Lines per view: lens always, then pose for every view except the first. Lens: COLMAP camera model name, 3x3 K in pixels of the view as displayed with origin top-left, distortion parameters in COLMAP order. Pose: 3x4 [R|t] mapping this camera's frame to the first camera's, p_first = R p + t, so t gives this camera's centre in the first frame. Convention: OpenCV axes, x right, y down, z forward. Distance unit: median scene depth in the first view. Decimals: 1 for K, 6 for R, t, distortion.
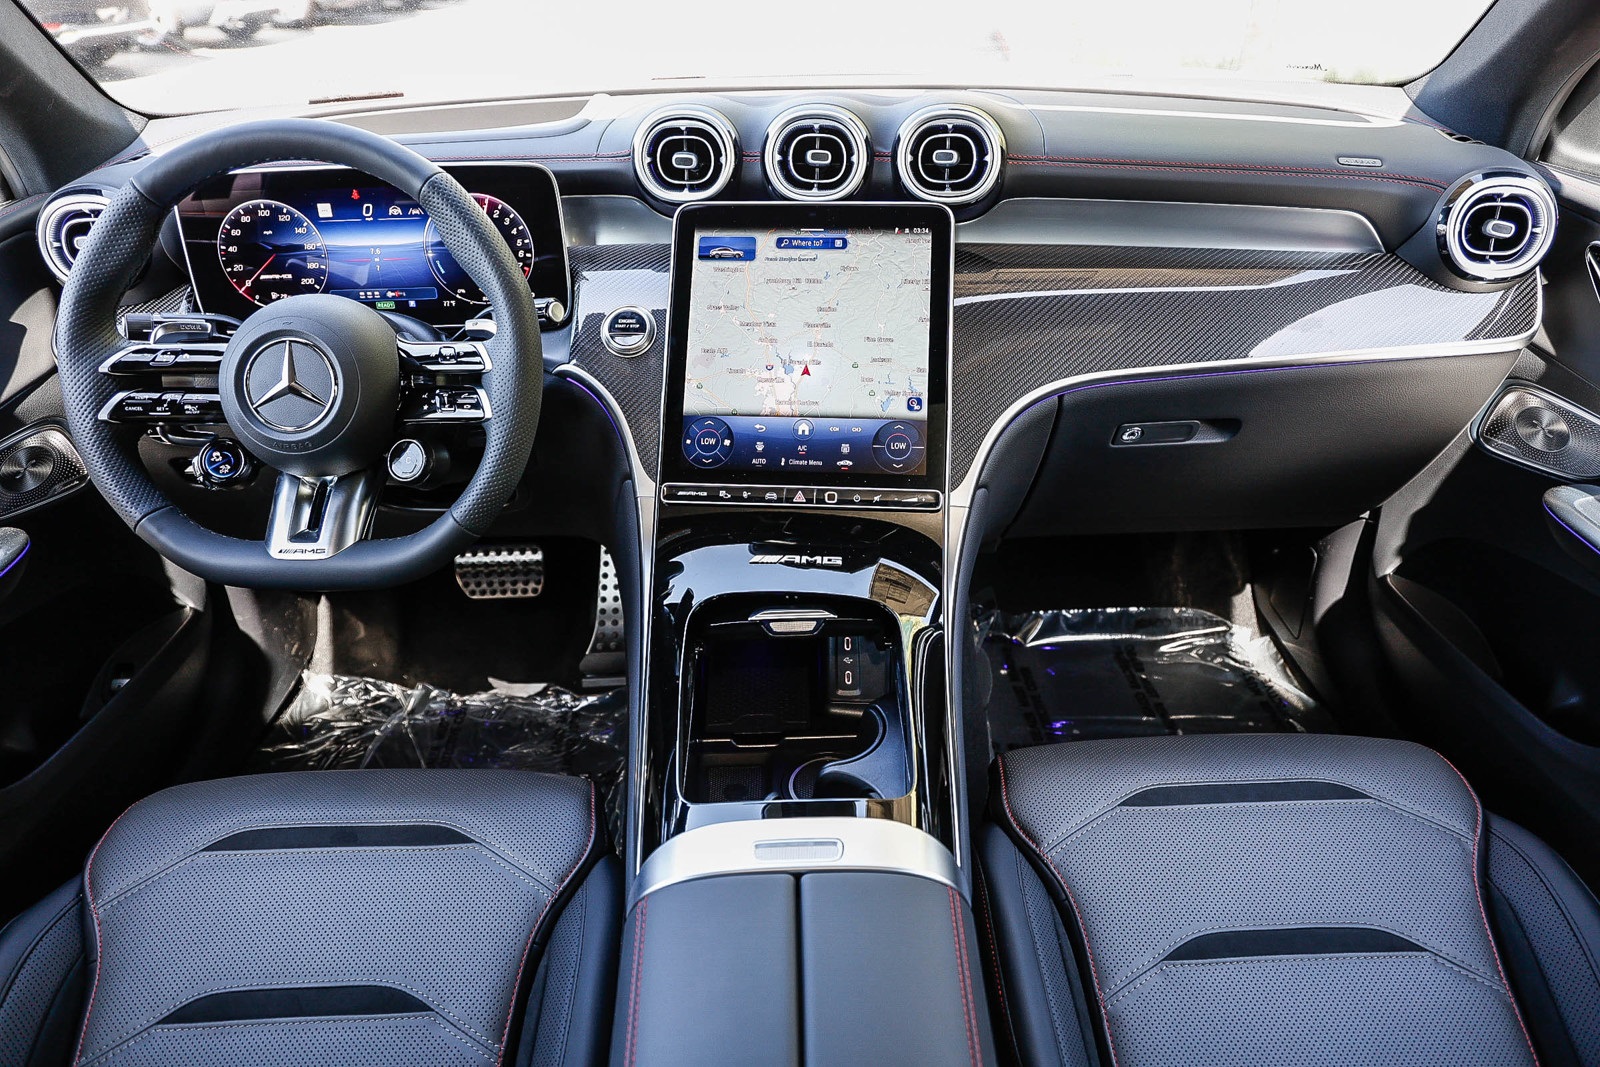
lens RADIAL K [[1066.8, 0, 802.4], [0, 1066.8, 536.1], [0, 0, 1]] dist [-0.054985, 0.036180]
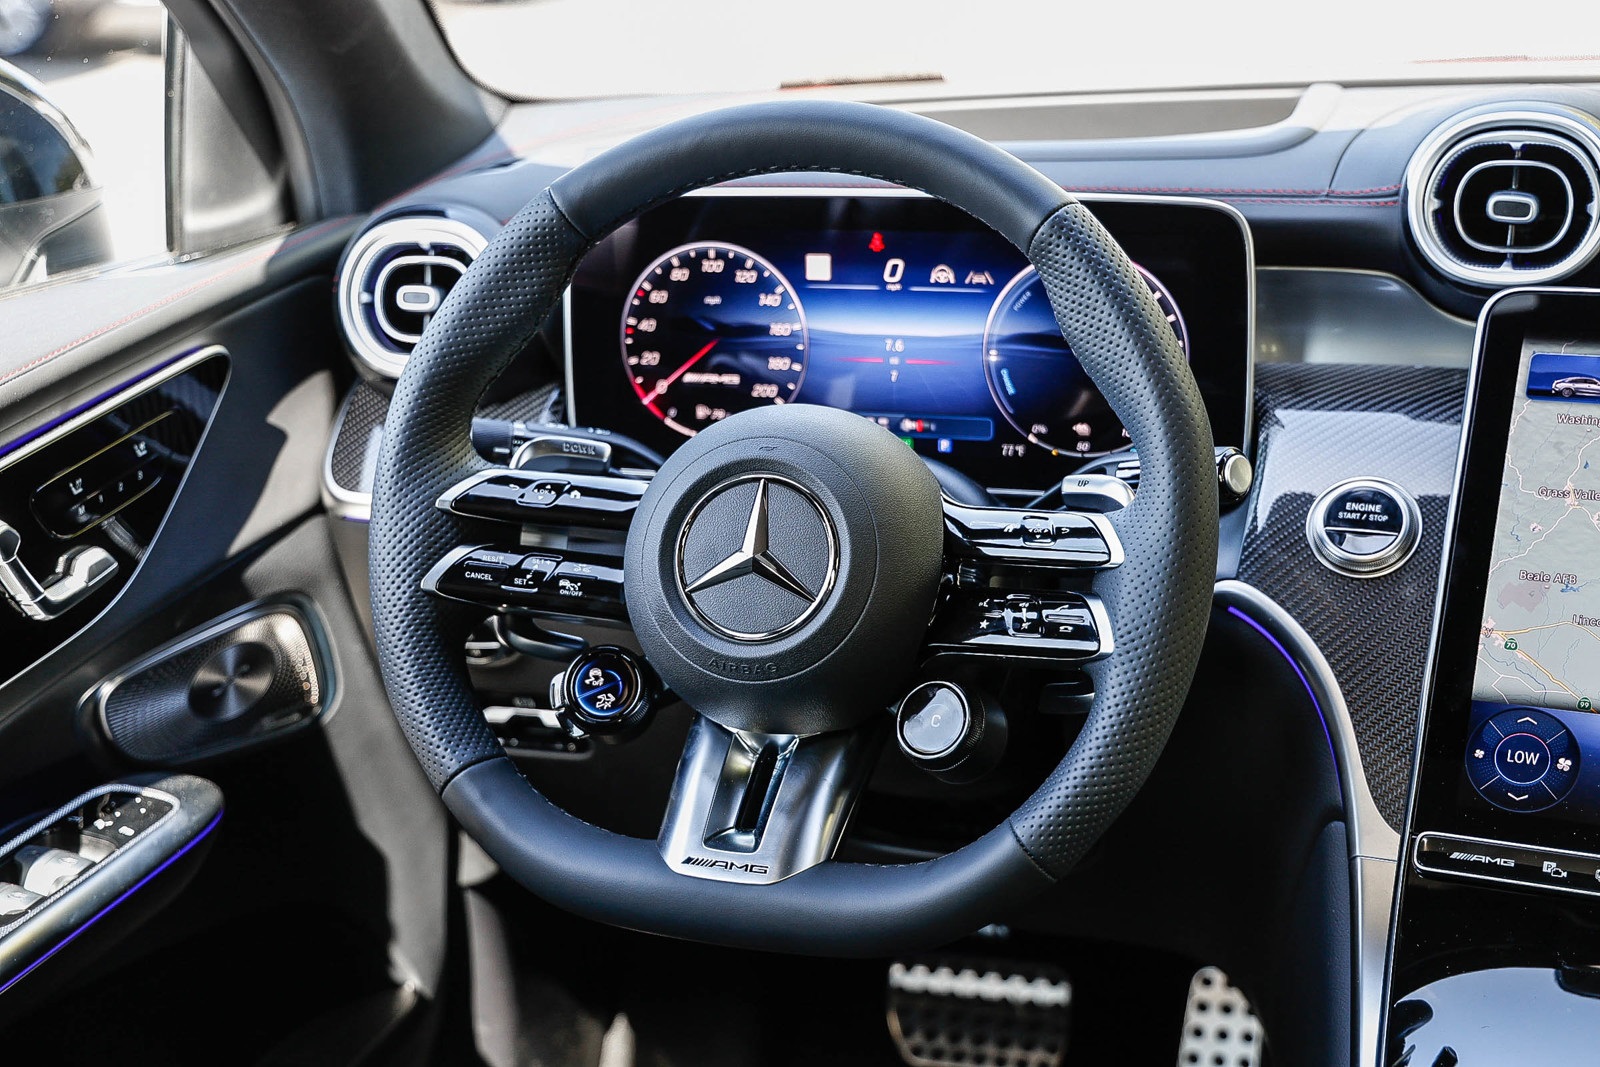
lens RADIAL K [[2365.4, 0, 806.4], [0, 2365.4, 537.9], [0, 0, 1]] dist [0.096341, 0.000000]
pose [[0.950534, 0.077774, -0.300726, -0.076836], [-0.142204, 0.969689, -0.198697, 0.074474], [0.276158, 0.231633, 0.932782, -0.123578]]
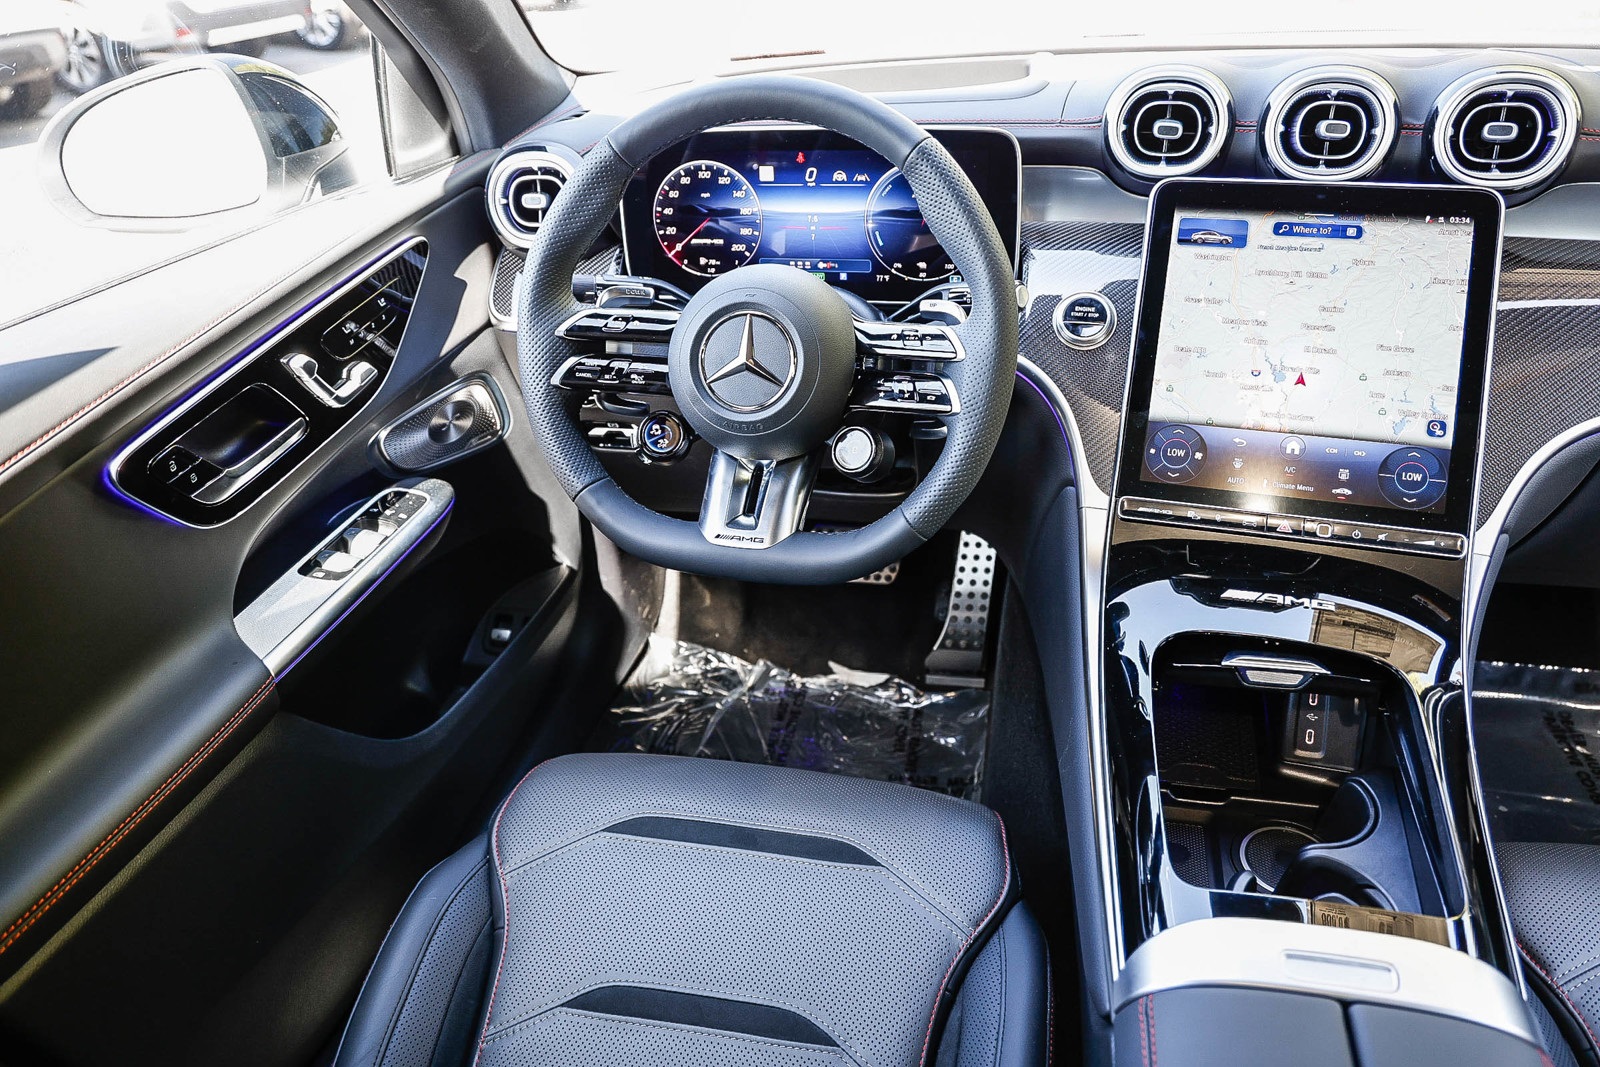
lens RADIAL K [[1066.8, 0, 800.7], [0, 1066.8, 530.4], [0, 0, 1]] dist [-0.054985, 0.036180]
pose [[0.970876, 0.094277, -0.220252, -0.185167], [-0.088772, 0.995444, 0.034782, -0.026954], [0.222528, -0.014217, 0.974823, 0.075780]]
